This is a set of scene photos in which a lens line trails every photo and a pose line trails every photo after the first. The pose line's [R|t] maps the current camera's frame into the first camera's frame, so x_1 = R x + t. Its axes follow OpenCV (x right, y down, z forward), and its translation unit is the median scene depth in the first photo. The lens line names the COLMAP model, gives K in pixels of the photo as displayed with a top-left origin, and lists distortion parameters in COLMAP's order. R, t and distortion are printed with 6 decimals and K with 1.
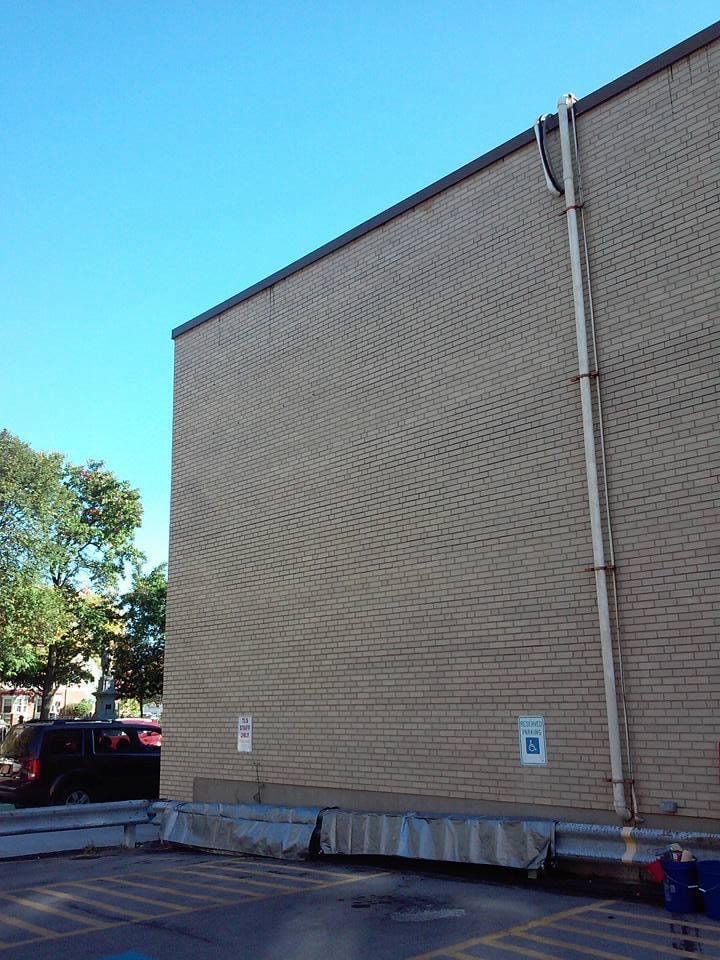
lens RADIAL K [[934.7, 0, 344.1], [0, 934.7, 500.8], [0, 0, 1]] dist [0.020224, 0.000000]
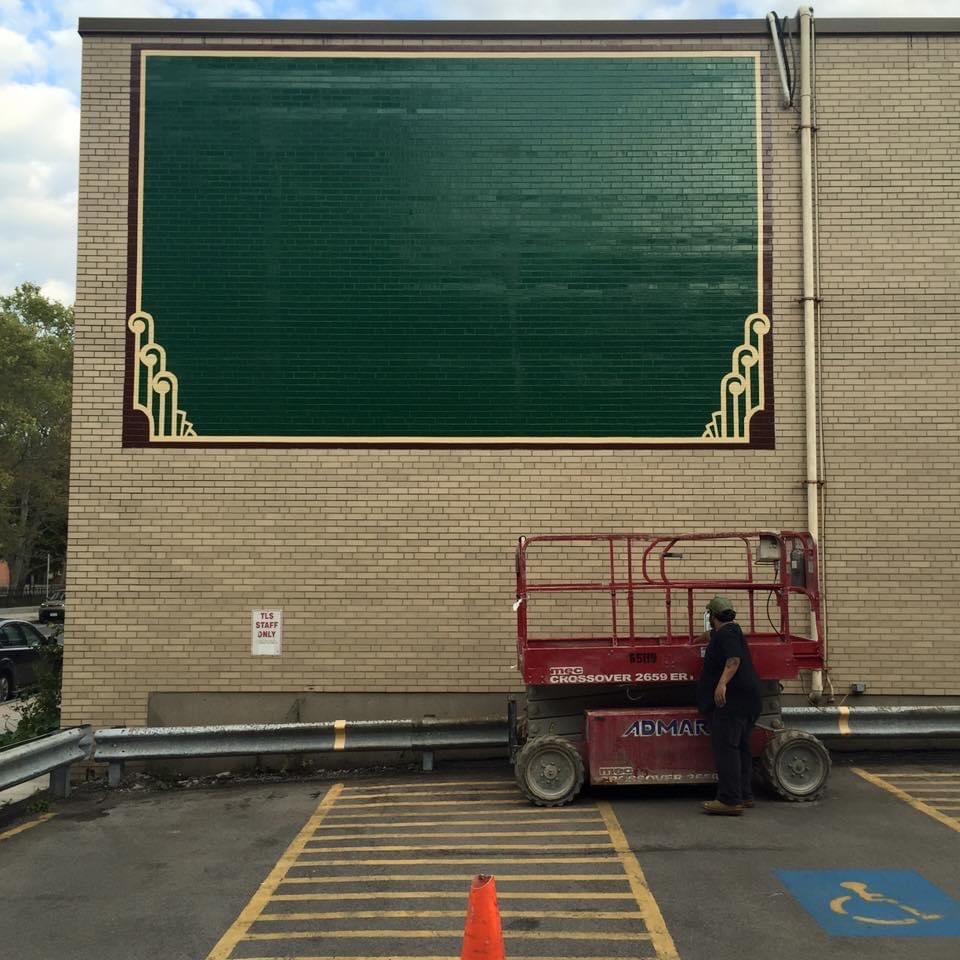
lens RADIAL K [[1132.0, 0, 467.9], [0, 1132.0, 501.0], [0, 0, 1]] dist [0.051369, 0.000000]
pose [[0.670286, 0.059871, 0.739684, -0.945190], [-0.171532, 0.982248, 0.075934, 0.059806], [-0.722007, -0.177777, 0.668657, 0.378462]]
